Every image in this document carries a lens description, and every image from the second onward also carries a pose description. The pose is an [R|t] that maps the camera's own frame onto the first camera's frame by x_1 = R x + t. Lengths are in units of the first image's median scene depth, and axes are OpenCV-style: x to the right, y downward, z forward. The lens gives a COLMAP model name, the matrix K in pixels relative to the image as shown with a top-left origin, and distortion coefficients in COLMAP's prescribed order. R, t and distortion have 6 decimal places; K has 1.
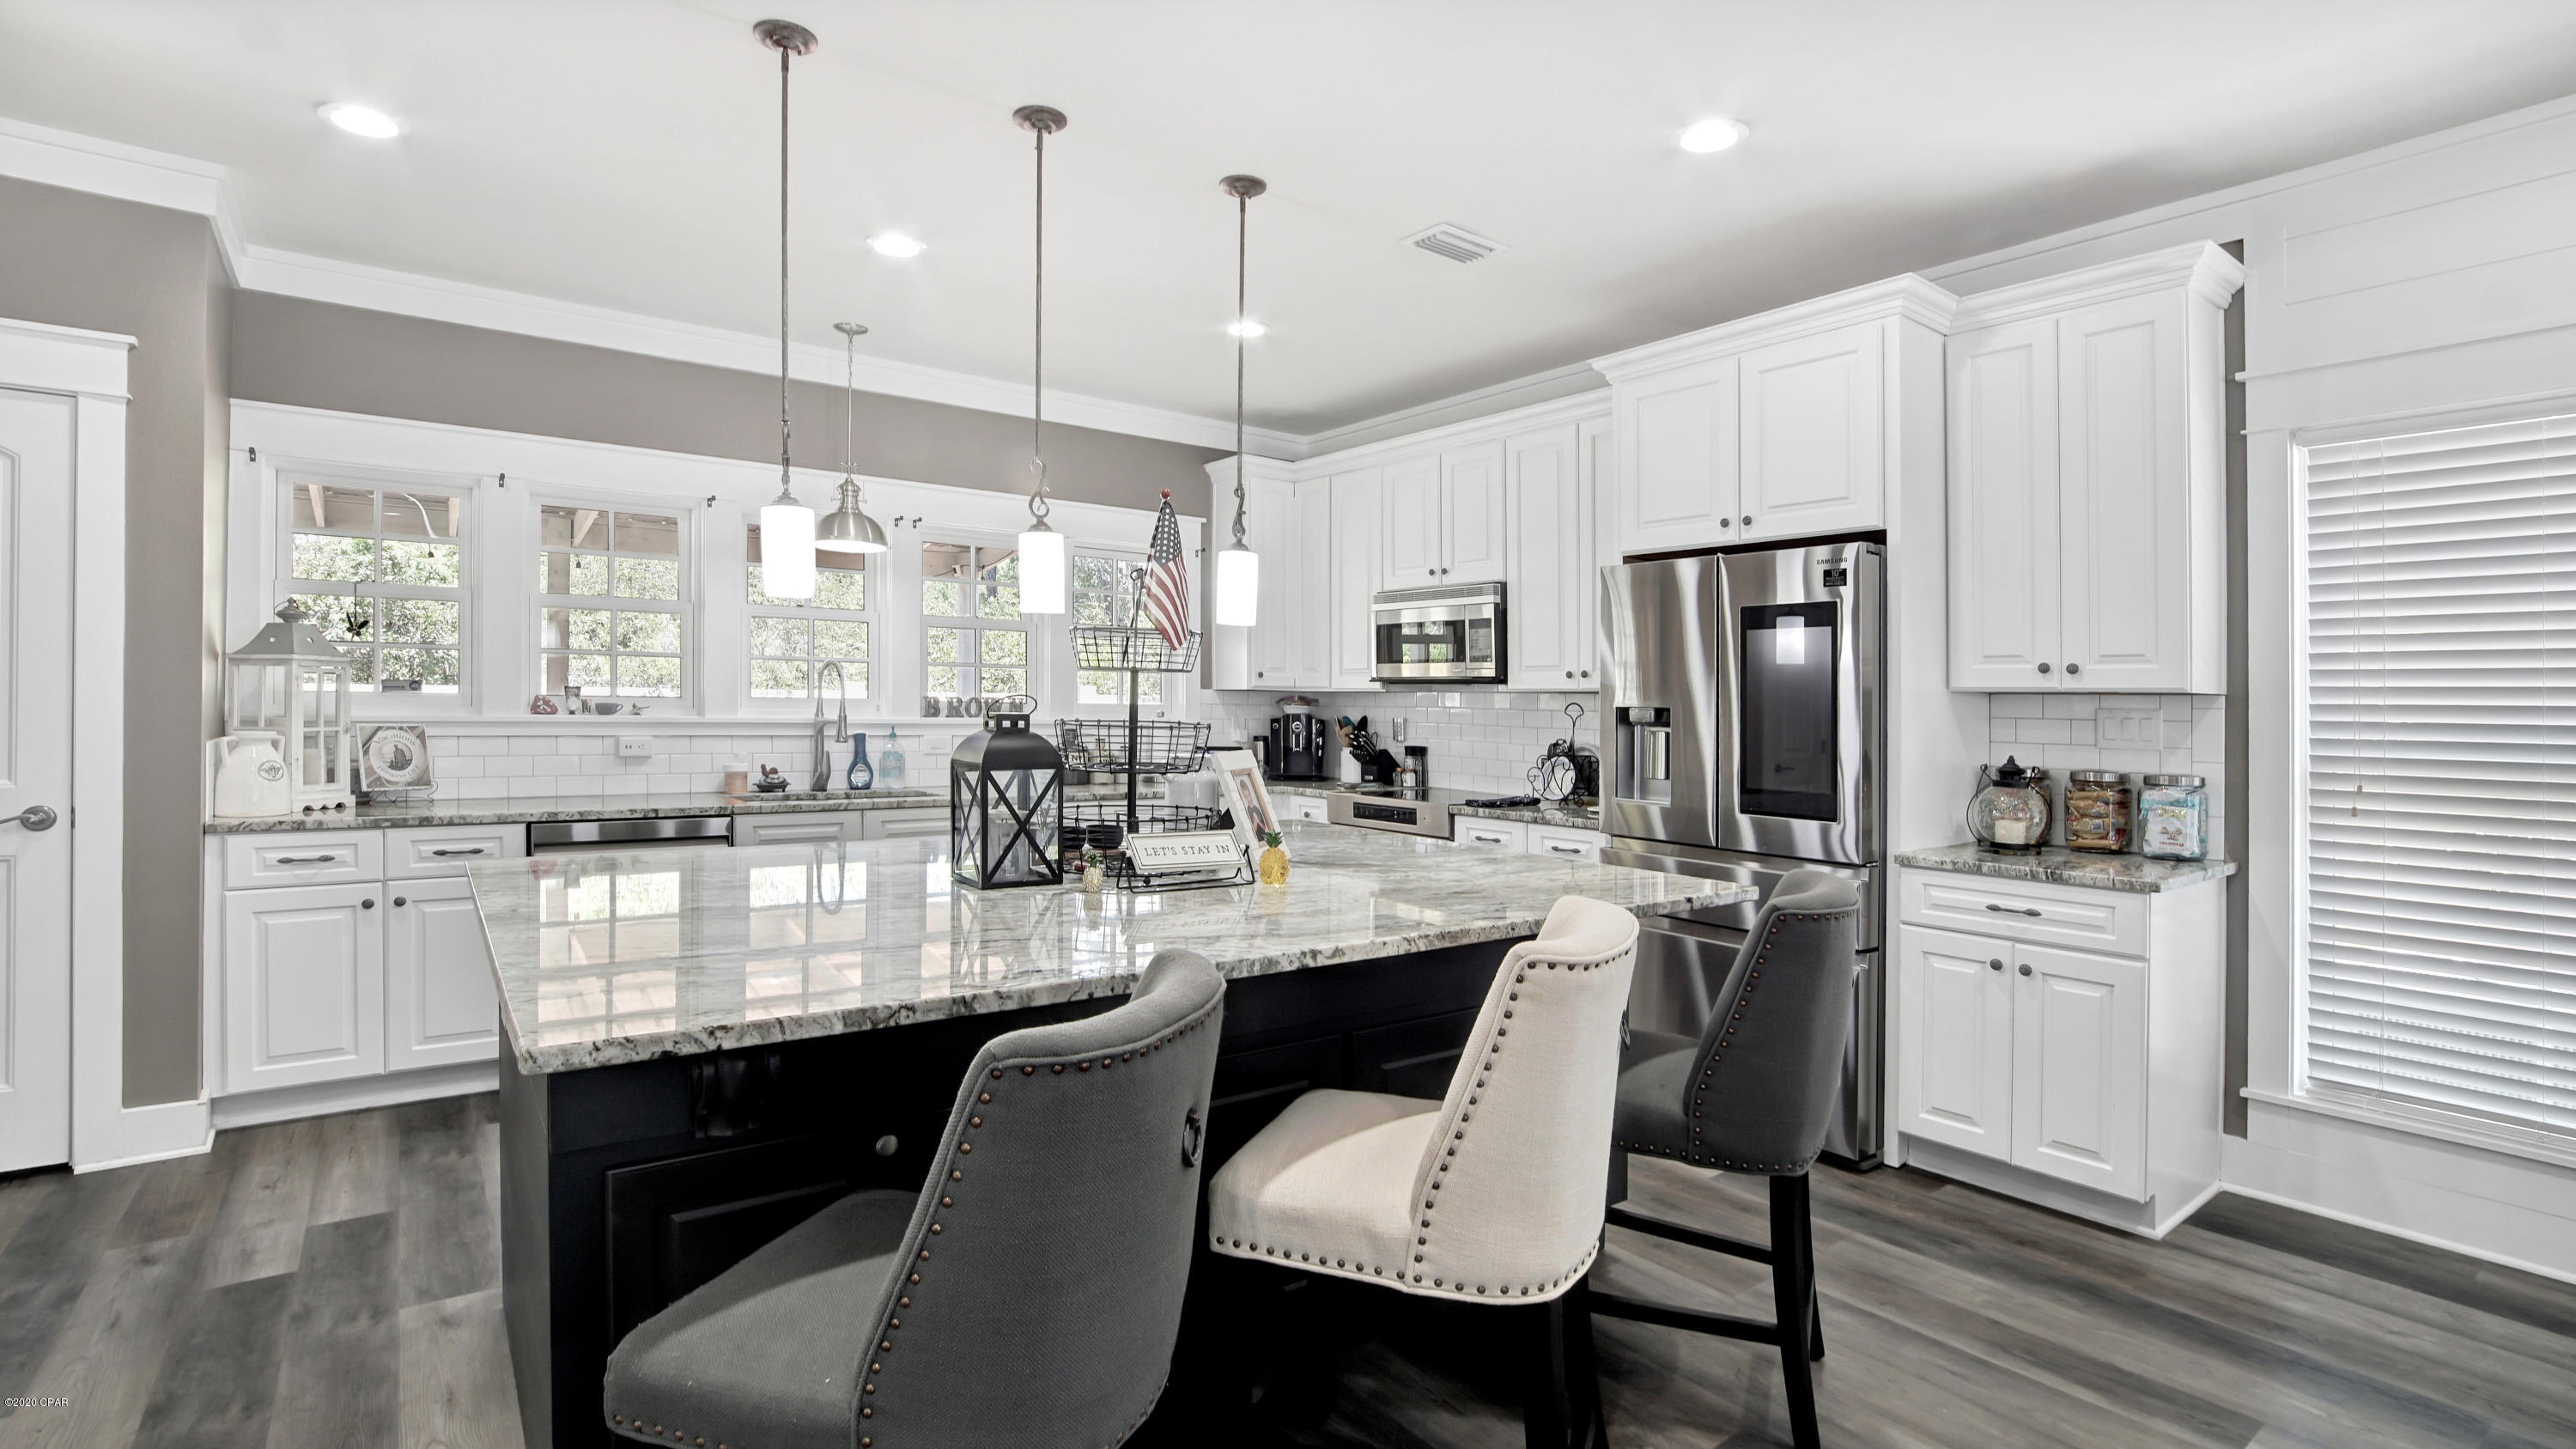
lens RADIAL K [[1186.5, 0, 1285.2], [0, 1186.5, 708.0], [0, 0, 1]] dist [-0.032042, 0.001284]
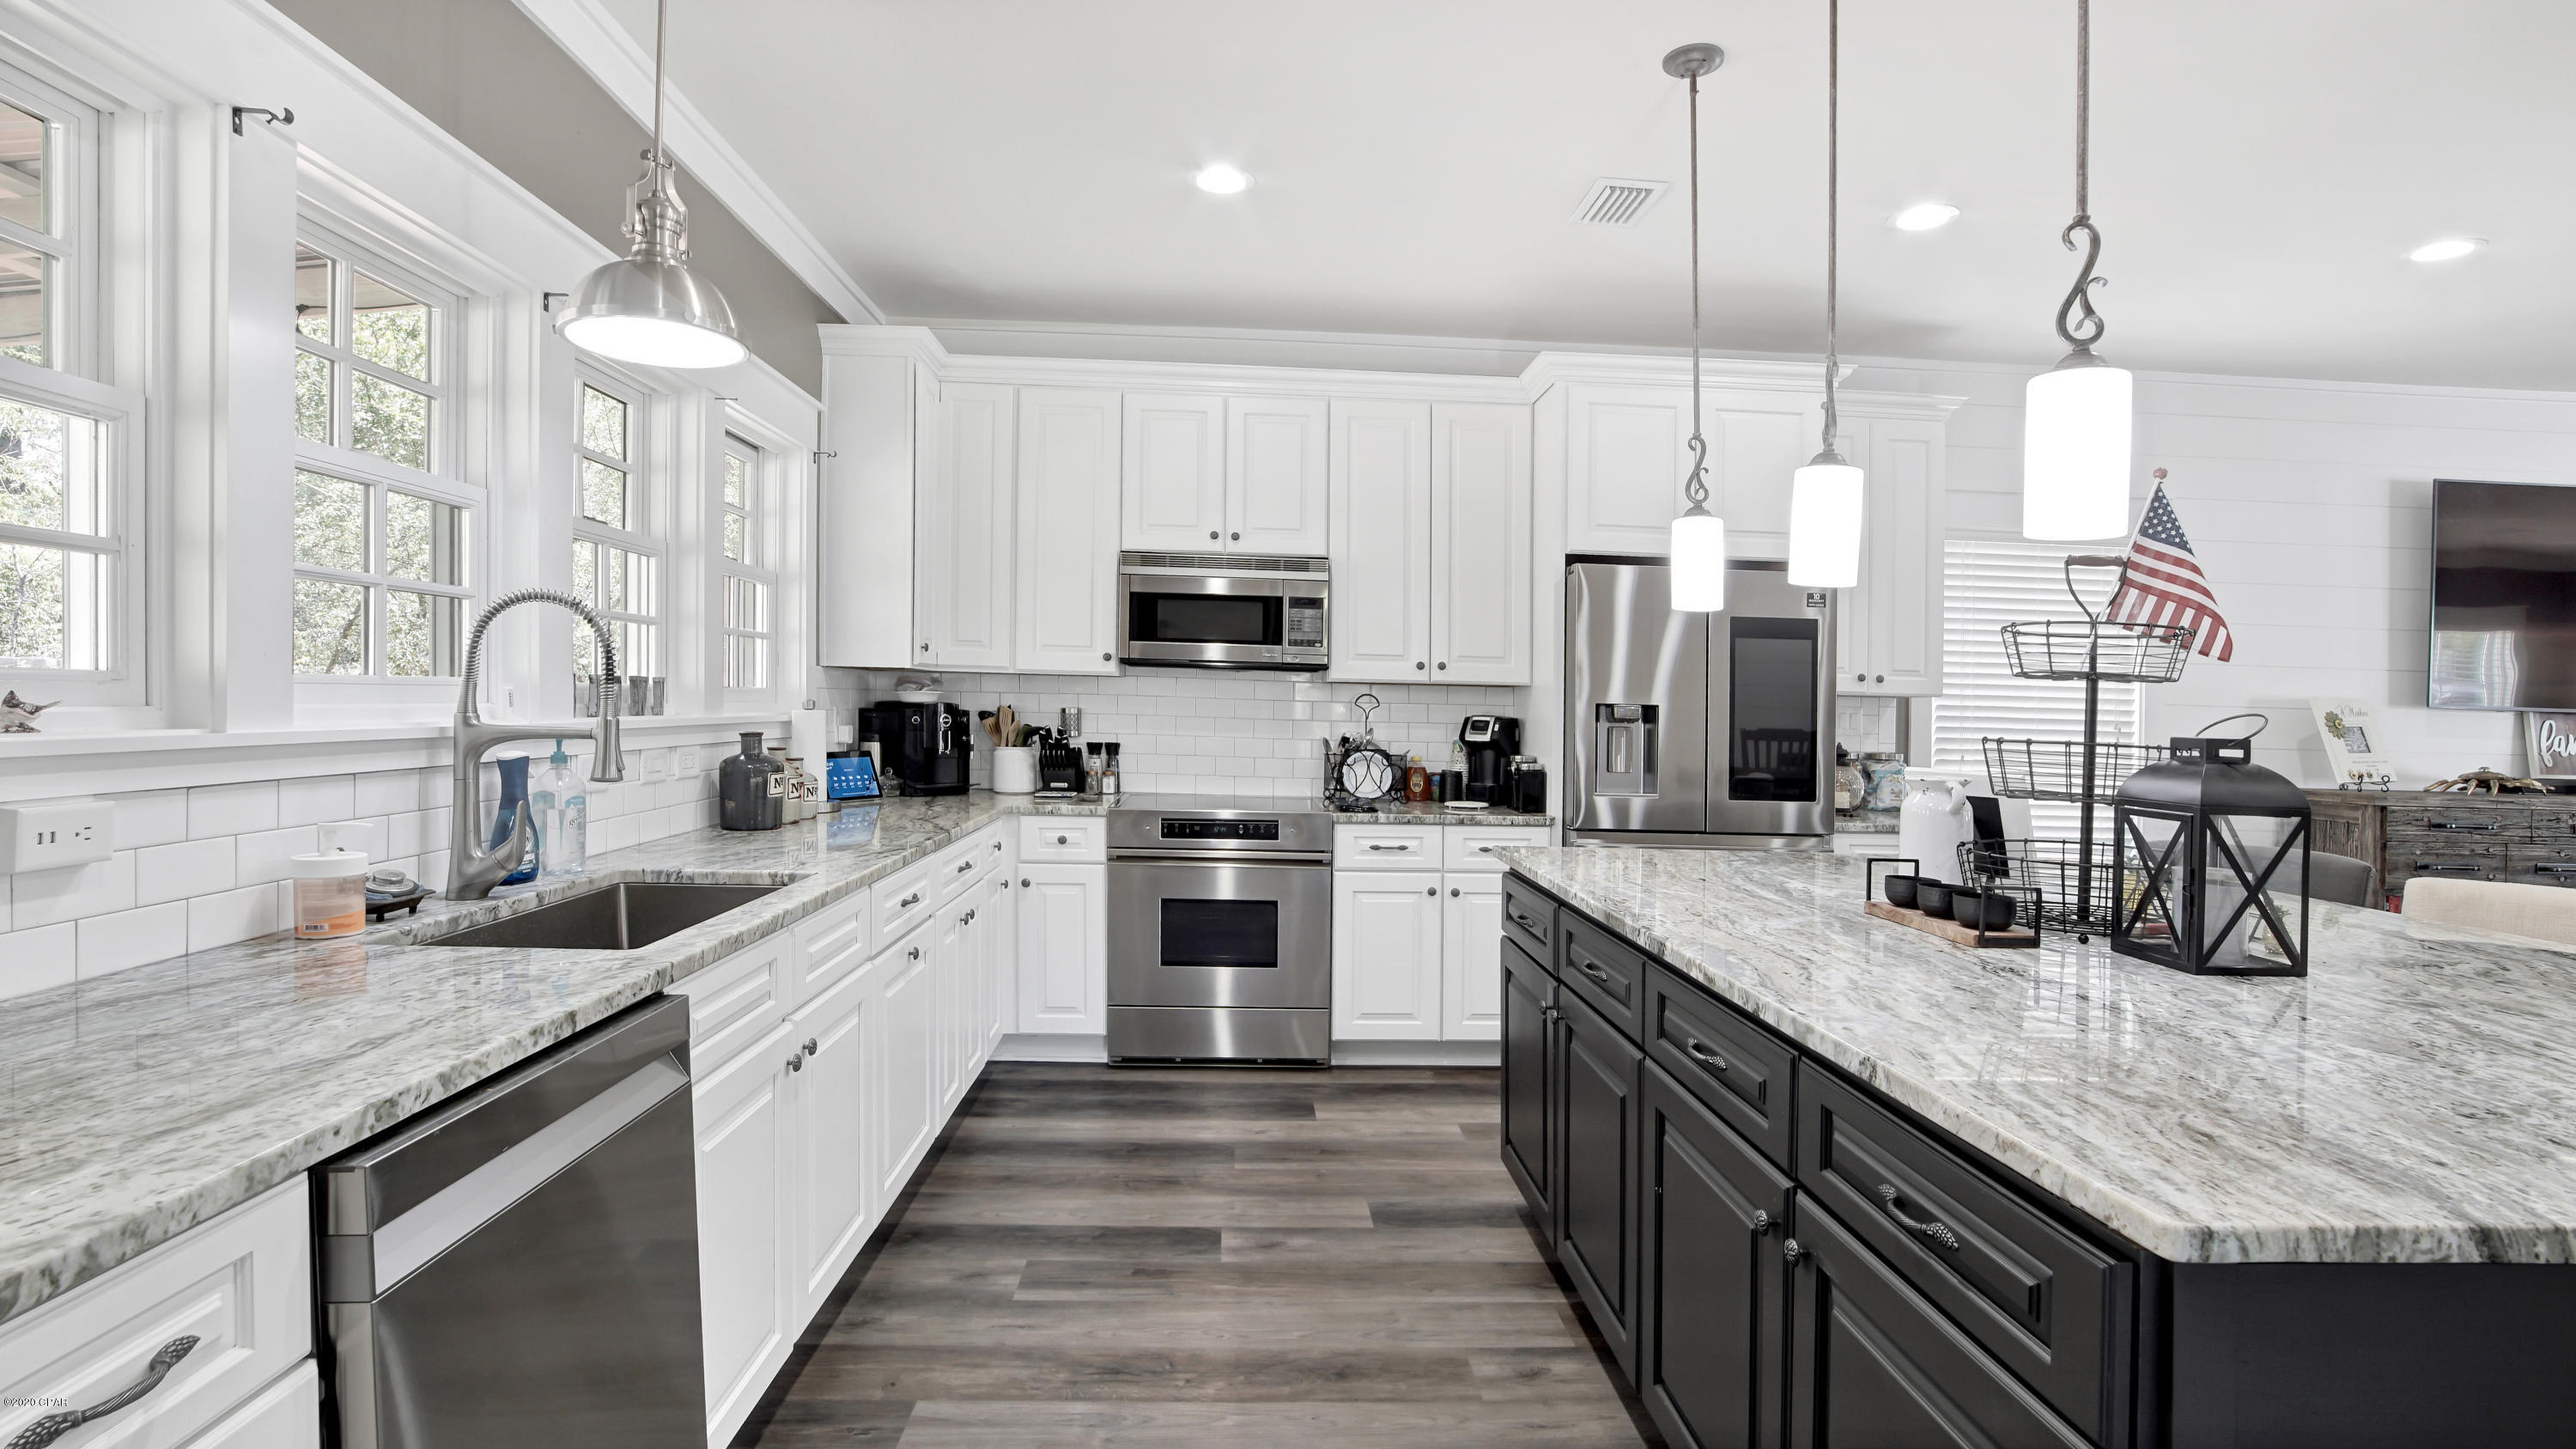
lens RADIAL K [[1186.5, 0, 1285.2], [0, 1186.5, 708.0], [0, 0, 1]] dist [-0.032042, 0.001284]
pose [[0.556660, -0.007092, 0.830710, -0.739674], [-0.015226, 0.999708, 0.018738, -0.012737], [-0.830601, -0.023079, 0.556390, 0.677290]]
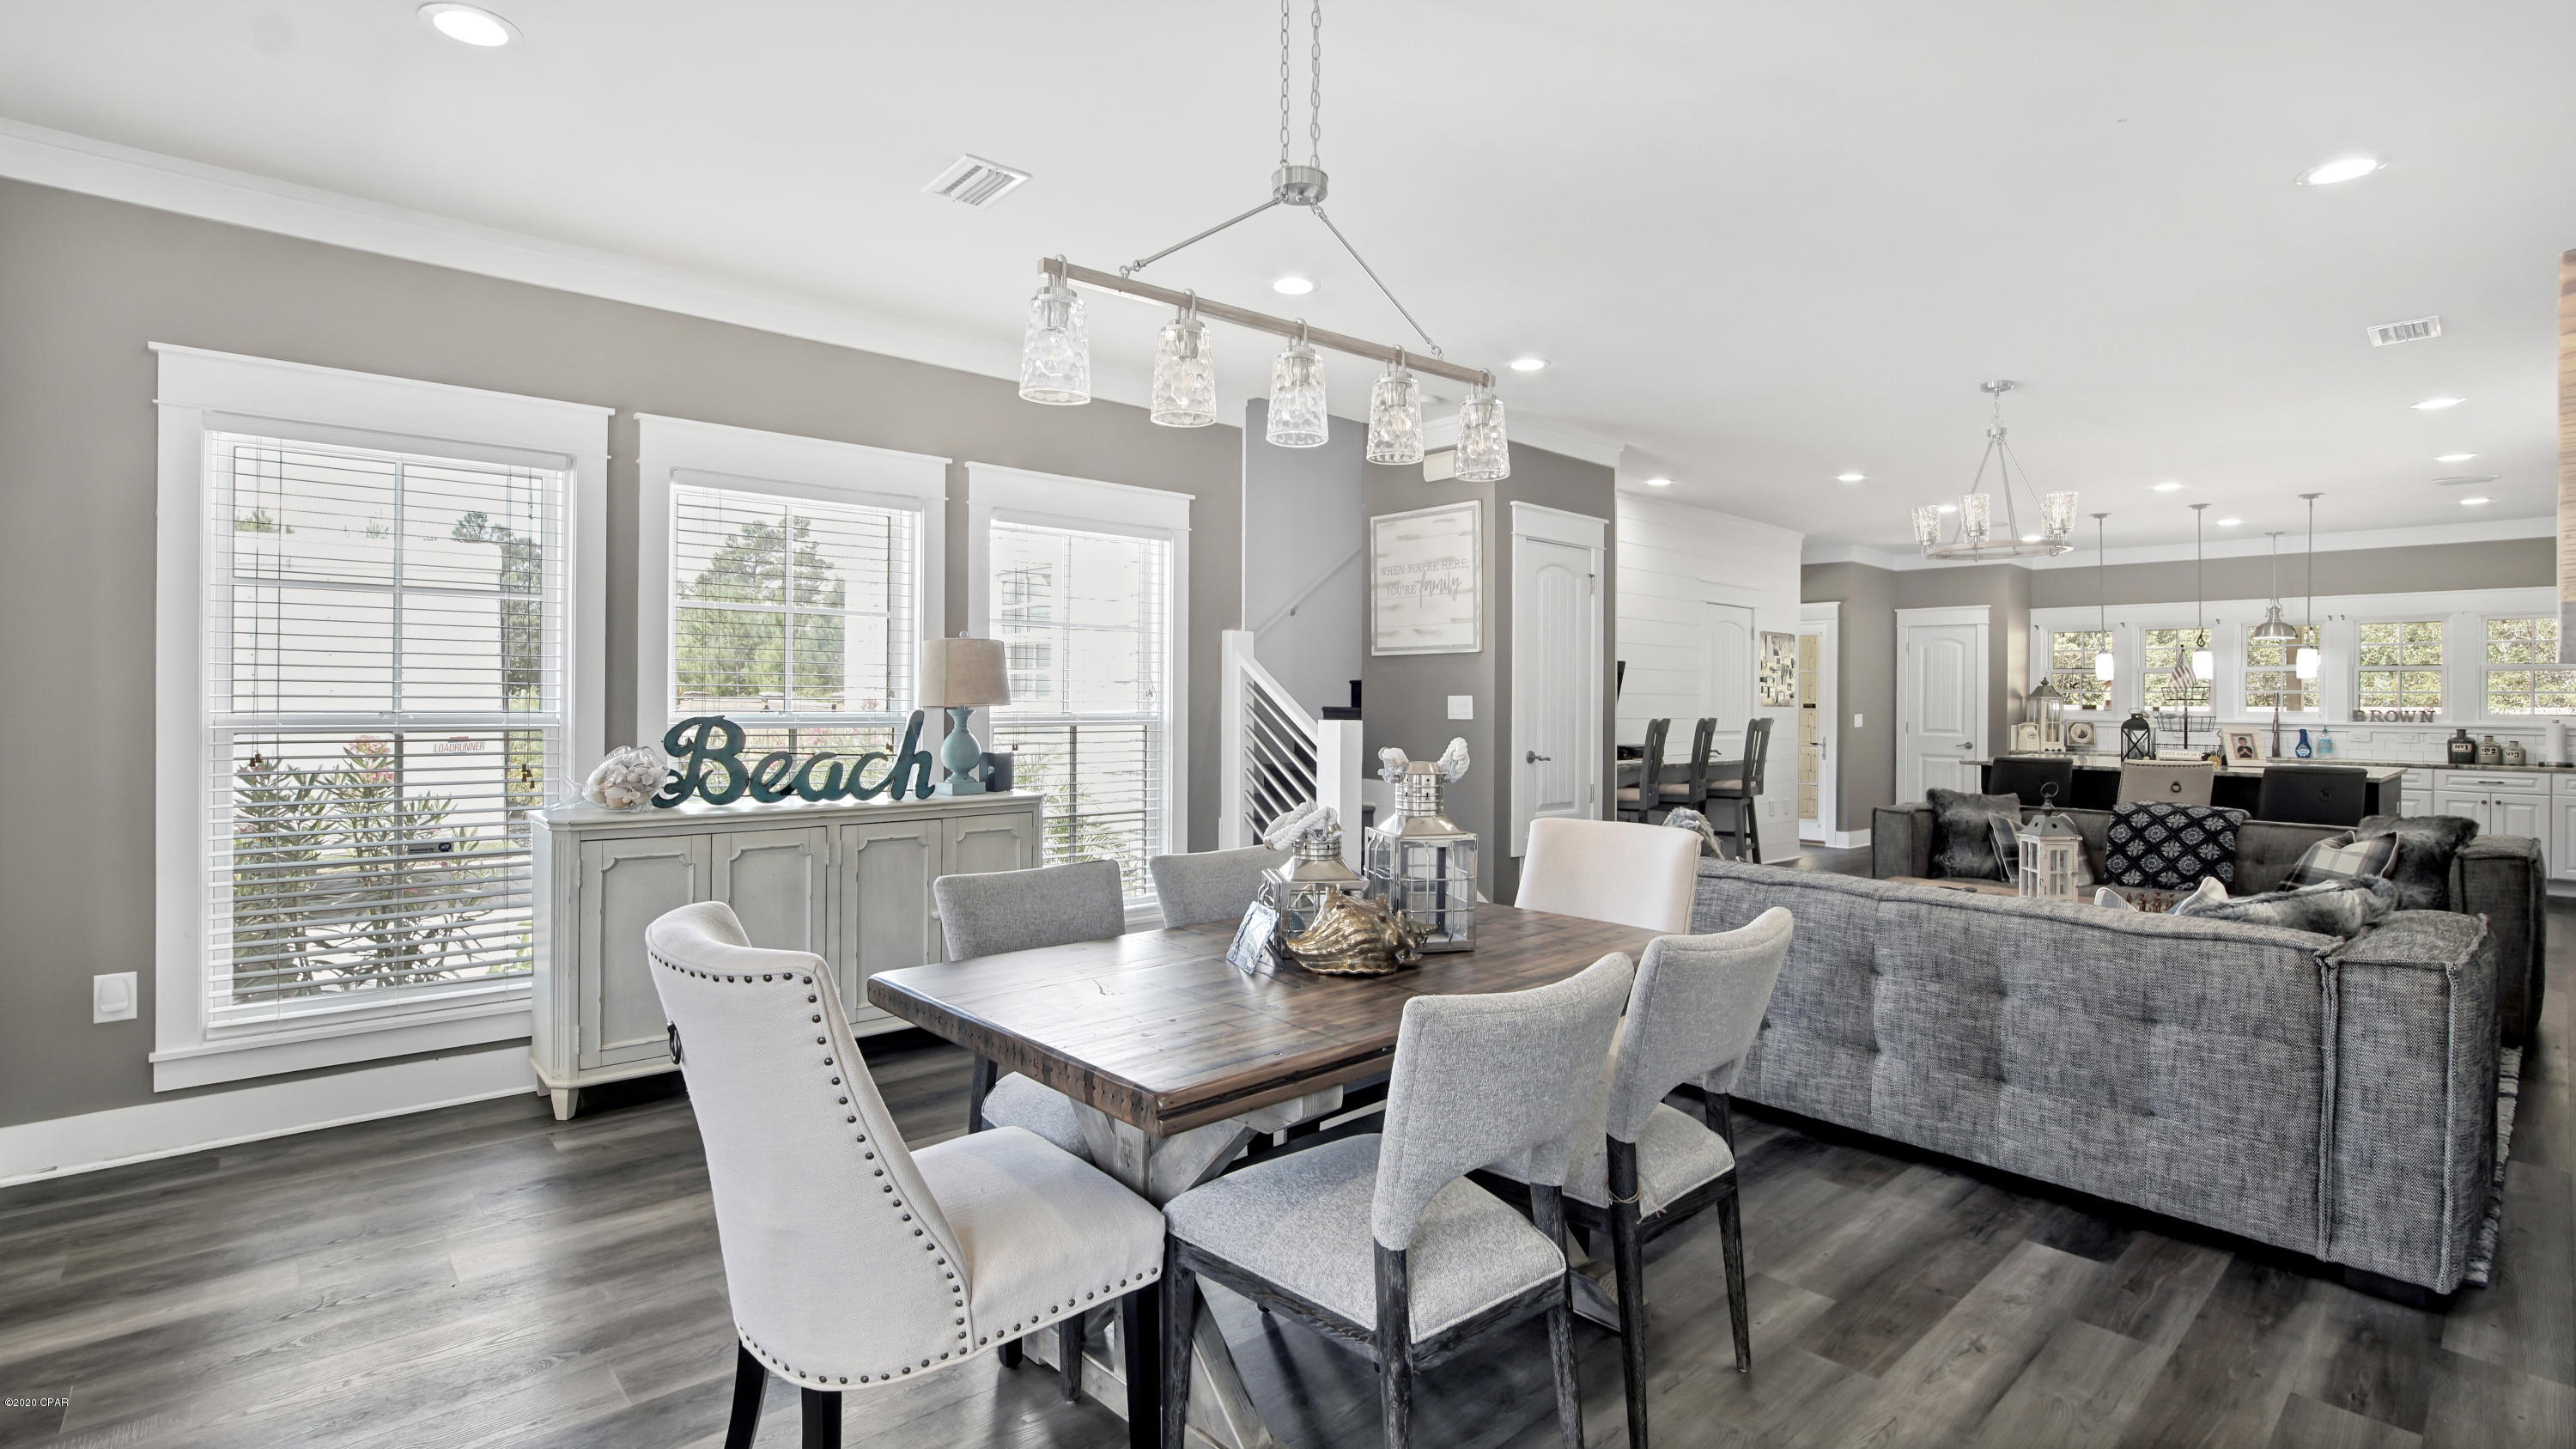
lens RADIAL K [[1158.1, 0, 1334.5], [0, 1158.1, 697.9], [0, 0, 1]] dist [-0.013998, -0.000290]
pose [[0.144225, -0.017593, -0.989389, 1.689260], [-0.006560, 0.999803, -0.018734, 0.021560], [0.989523, 0.009192, 0.144081, -1.138732]]
